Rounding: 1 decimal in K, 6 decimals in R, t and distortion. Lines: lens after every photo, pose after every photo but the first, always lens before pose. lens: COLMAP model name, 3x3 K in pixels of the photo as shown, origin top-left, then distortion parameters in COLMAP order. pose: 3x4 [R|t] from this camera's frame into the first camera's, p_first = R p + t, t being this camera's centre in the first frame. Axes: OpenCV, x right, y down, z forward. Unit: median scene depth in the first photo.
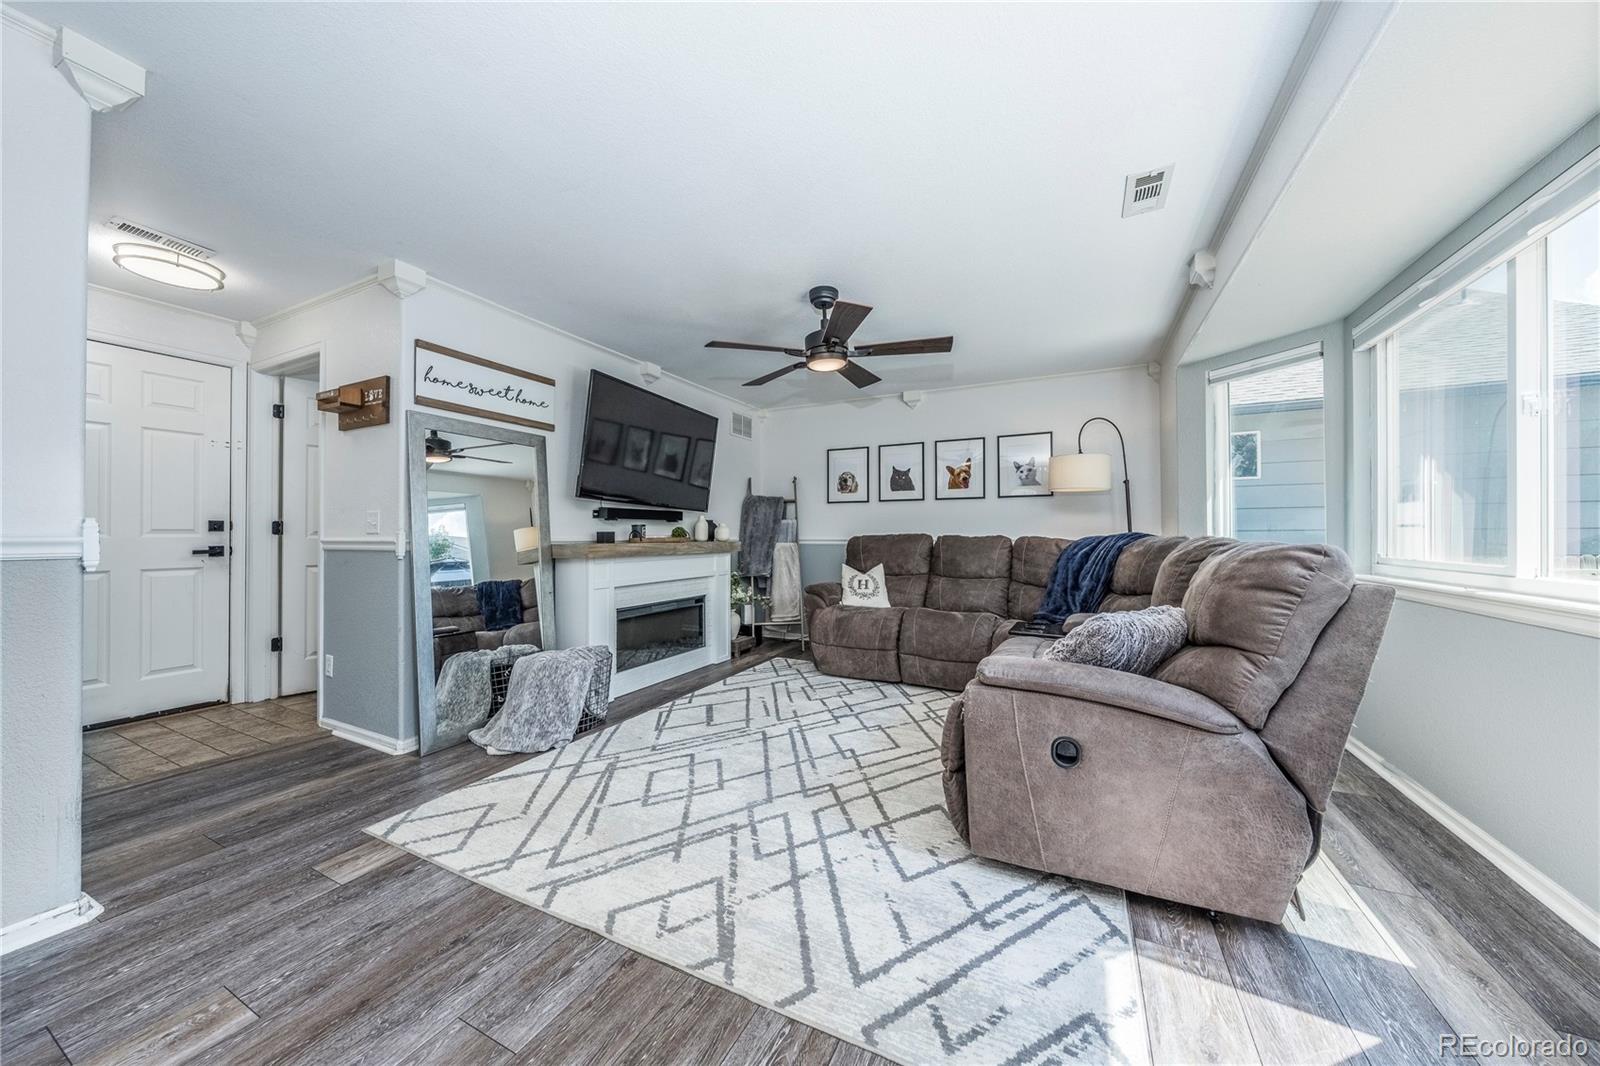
lens RADIAL K [[547.2, 0, 797.8], [0, 547.2, 529.8], [0, 0, 1]] dist [-0.001517, -0.000075]
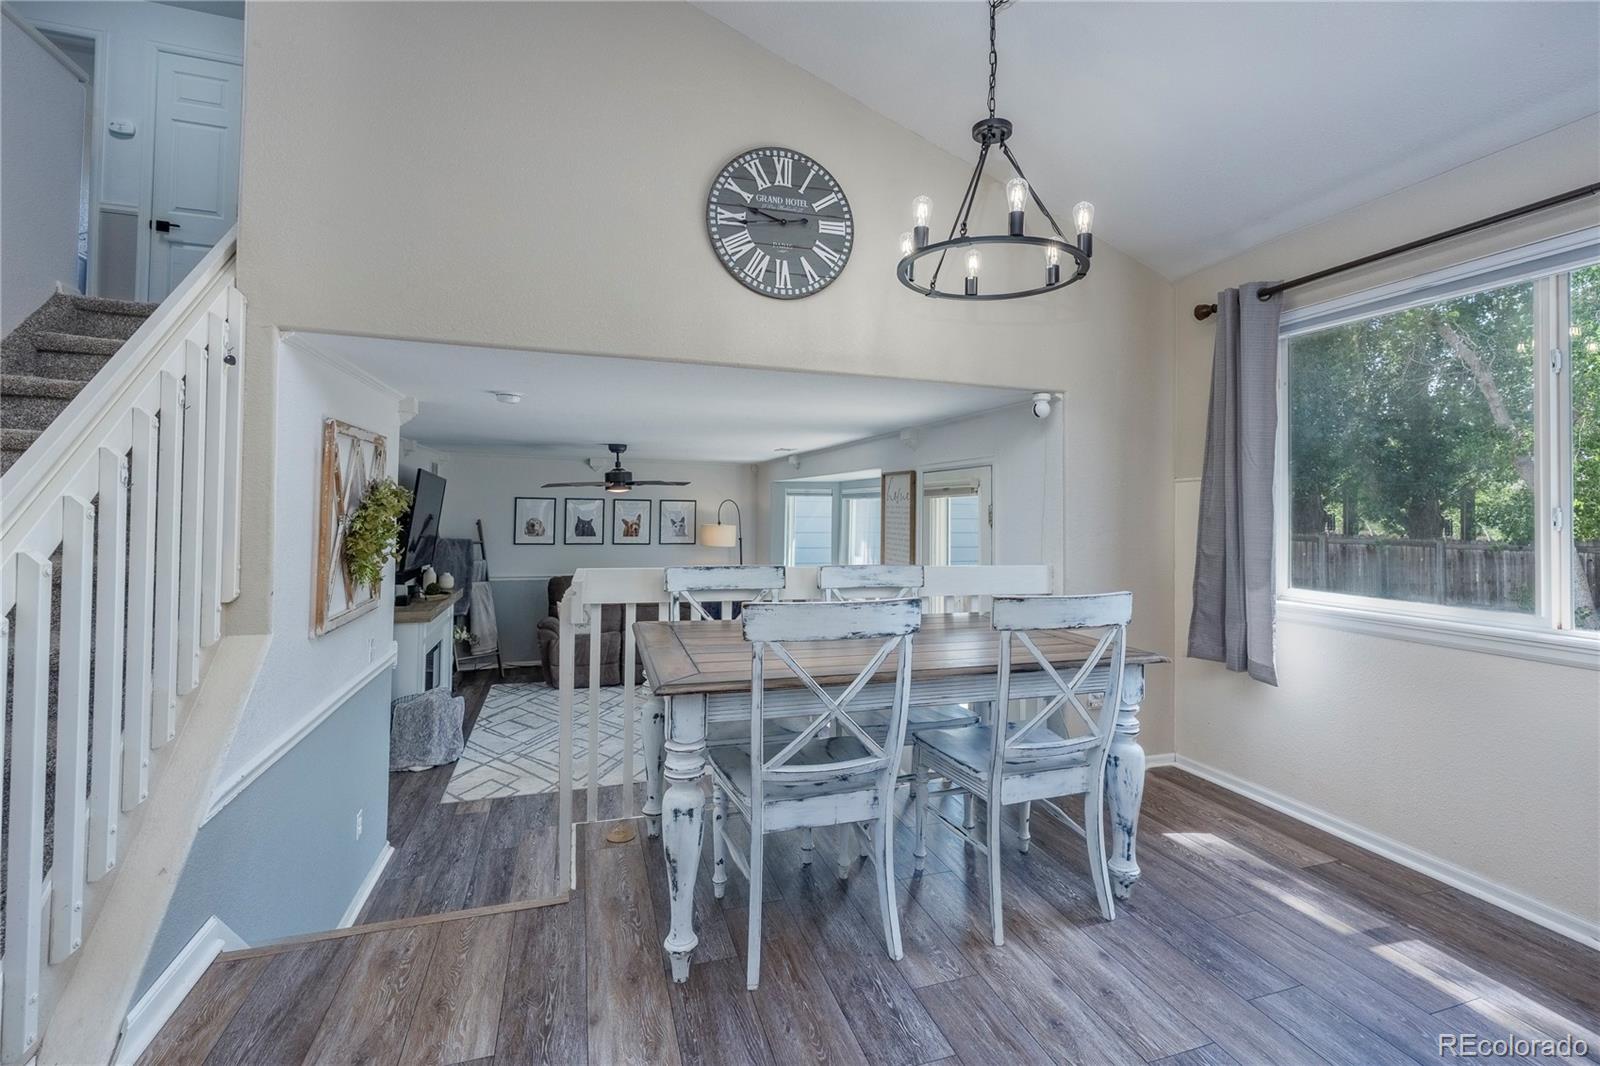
lens RADIAL K [[727.6, 0, 828.4], [0, 727.6, 485.9], [0, 0, 1]] dist [0.000280, 0.000037]
pose [[0.695114, 0.033546, 0.718117, -1.168745], [-0.023960, 0.999437, -0.023495, -0.302214], [-0.718500, -0.000874, 0.695526, -1.047872]]
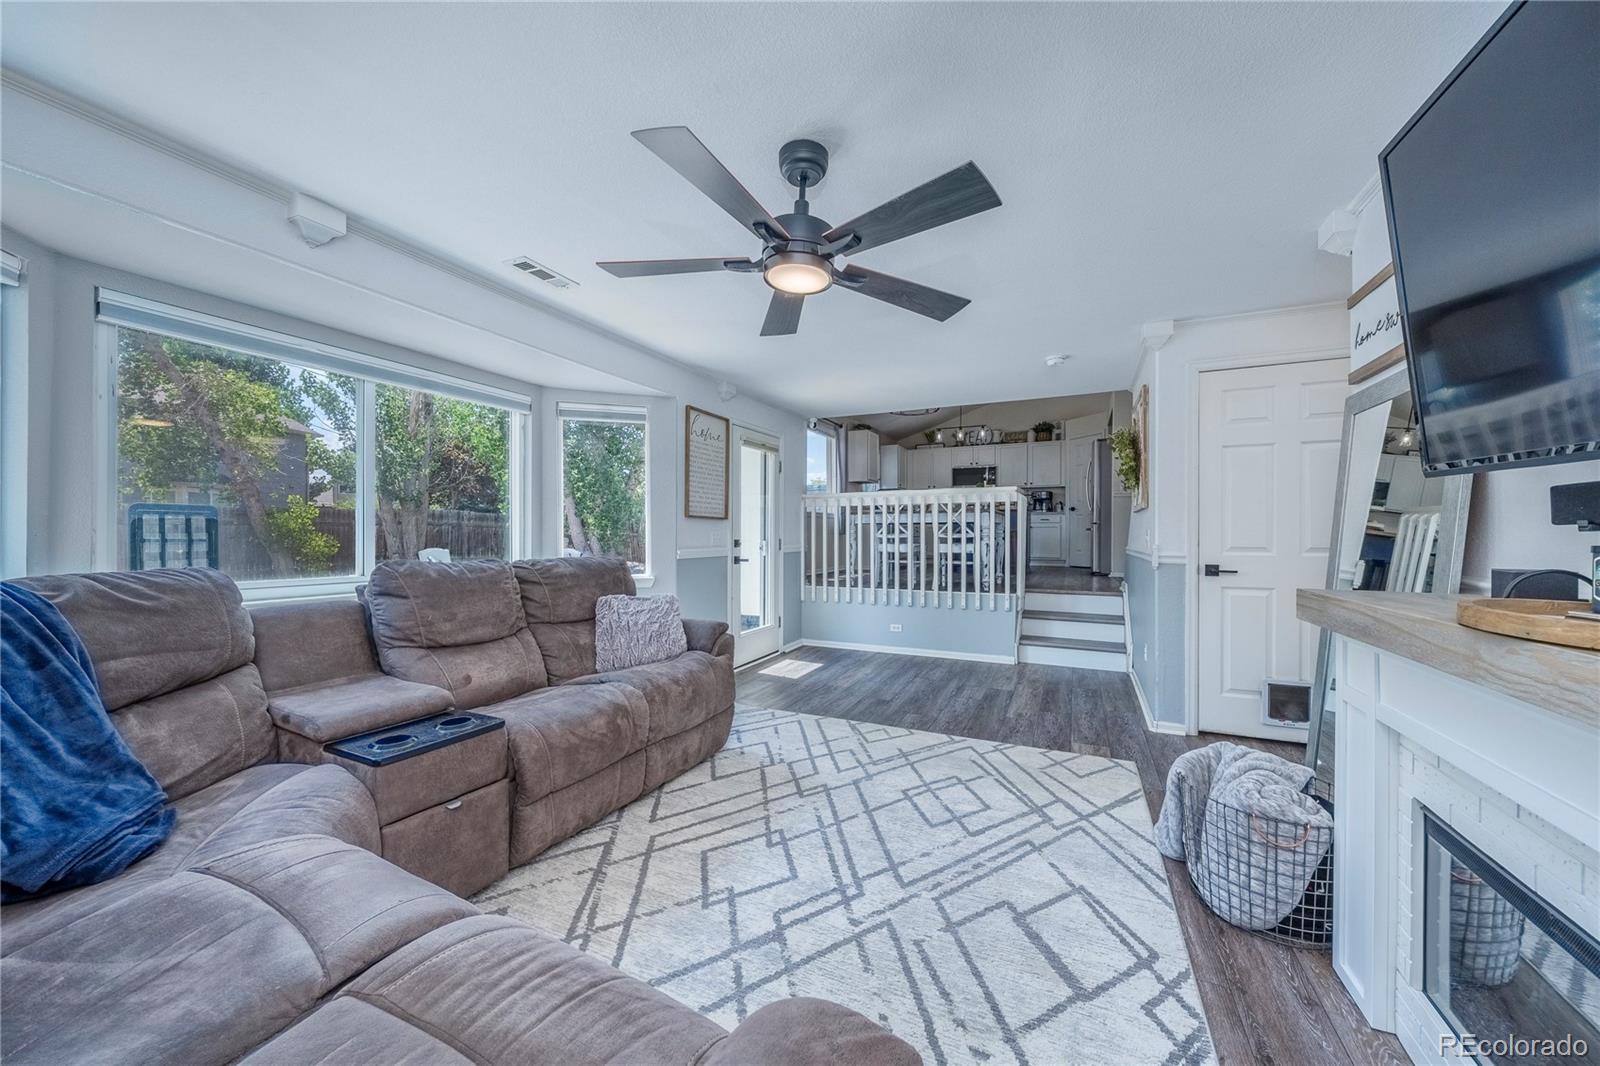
lens RADIAL K [[568.6, 0, 815.7], [0, 568.6, 540.3], [0, 0, 1]] dist [-0.000850, -0.000076]
pose [[-0.999205, 0.001187, -0.039858, 0.064672], [0.001321, 0.999994, -0.003333, -0.016824], [0.039854, -0.003383, -0.999200, 1.764397]]
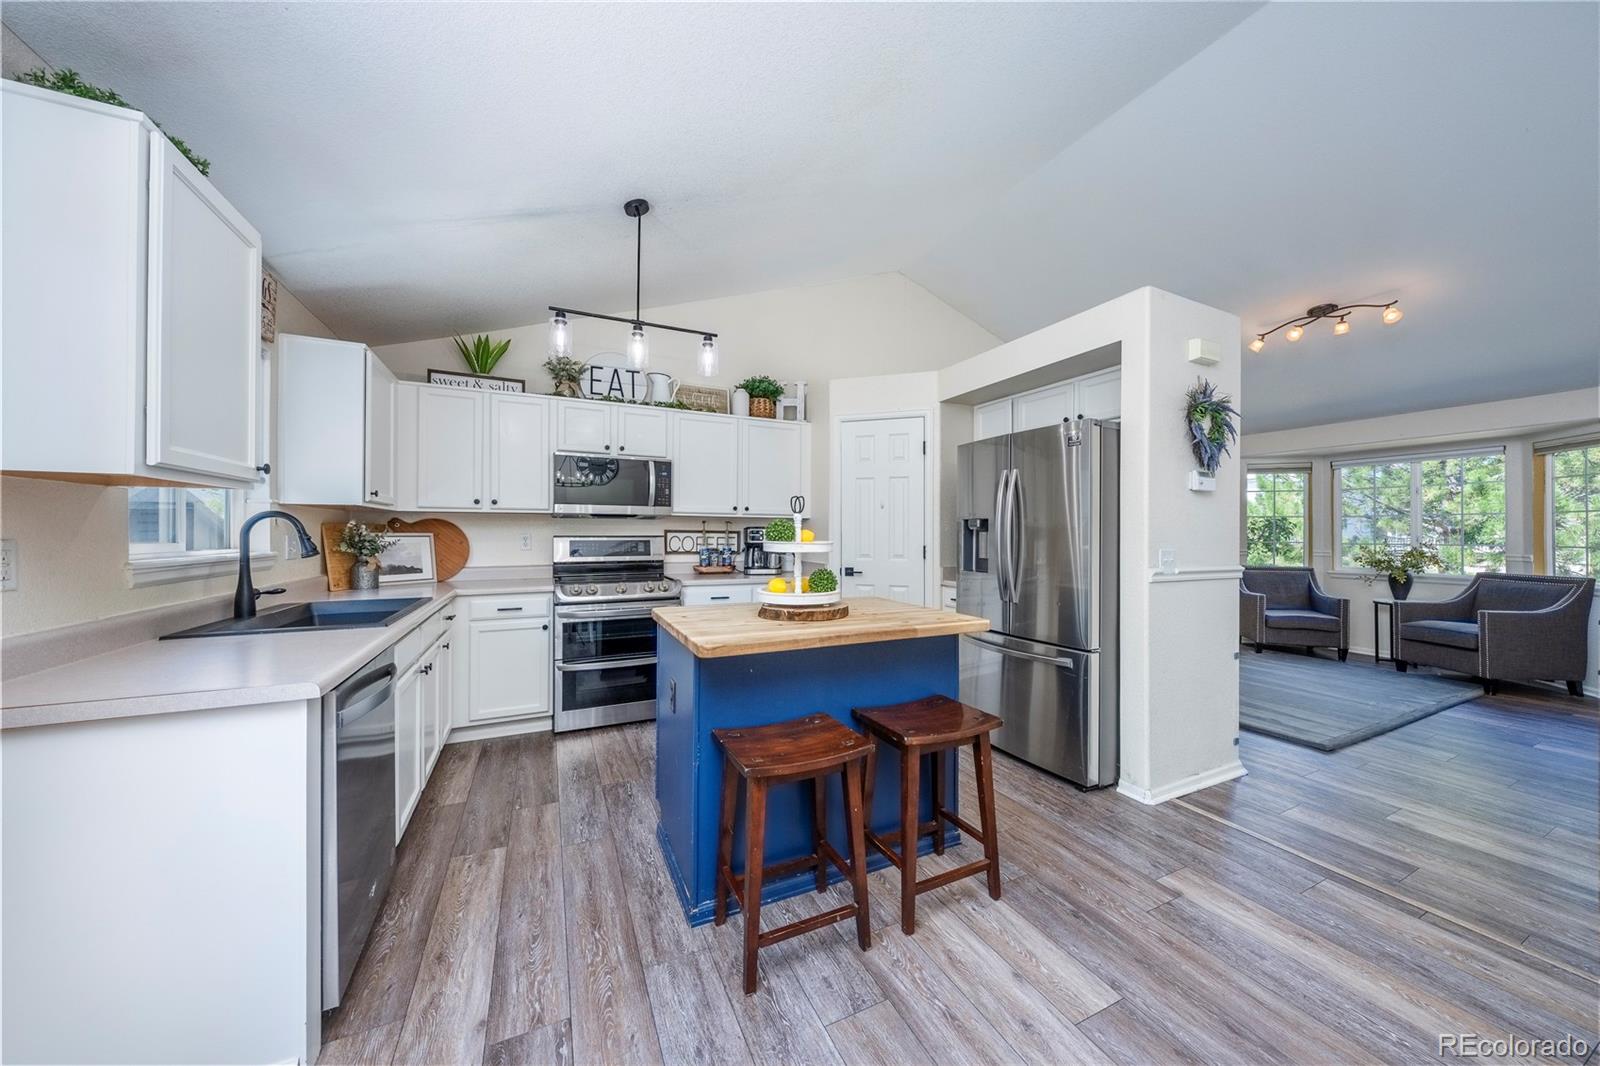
lens RADIAL K [[545.0, 0, 792.4], [0, 545.0, 531.6], [0, 0, 1]] dist [-0.004896, -0.000083]
pose [[-0.628102, -0.000635, -0.778131, -0.340684], [0.008171, 0.999939, -0.007411, -0.314545], [0.778088, -0.011013, -0.628059, -0.768776]]
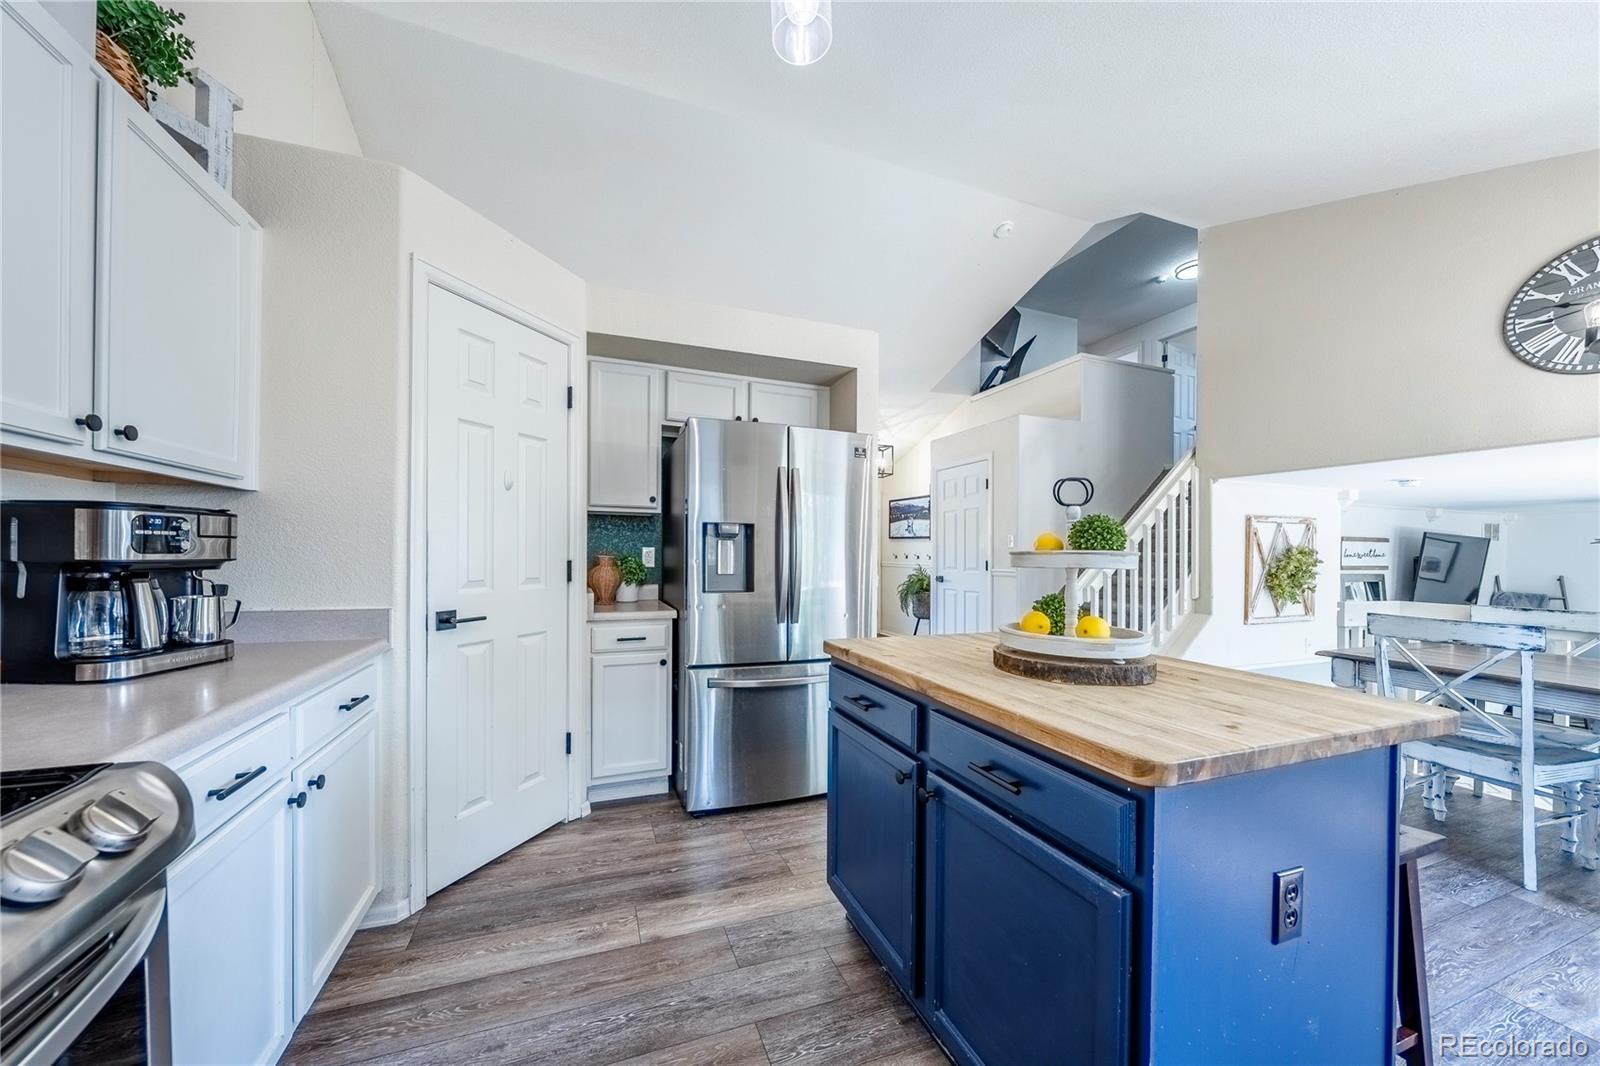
lens RADIAL K [[544.8, 0, 778.0], [0, 544.8, 553.1], [0, 0, 1]] dist [-0.021840, 0.000199]
pose [[0.719387, 0.012364, -0.694499, -0.839119], [-0.005725, 0.999913, 0.011871, -0.309059], [0.694586, -0.004564, 0.719395, -1.799421]]
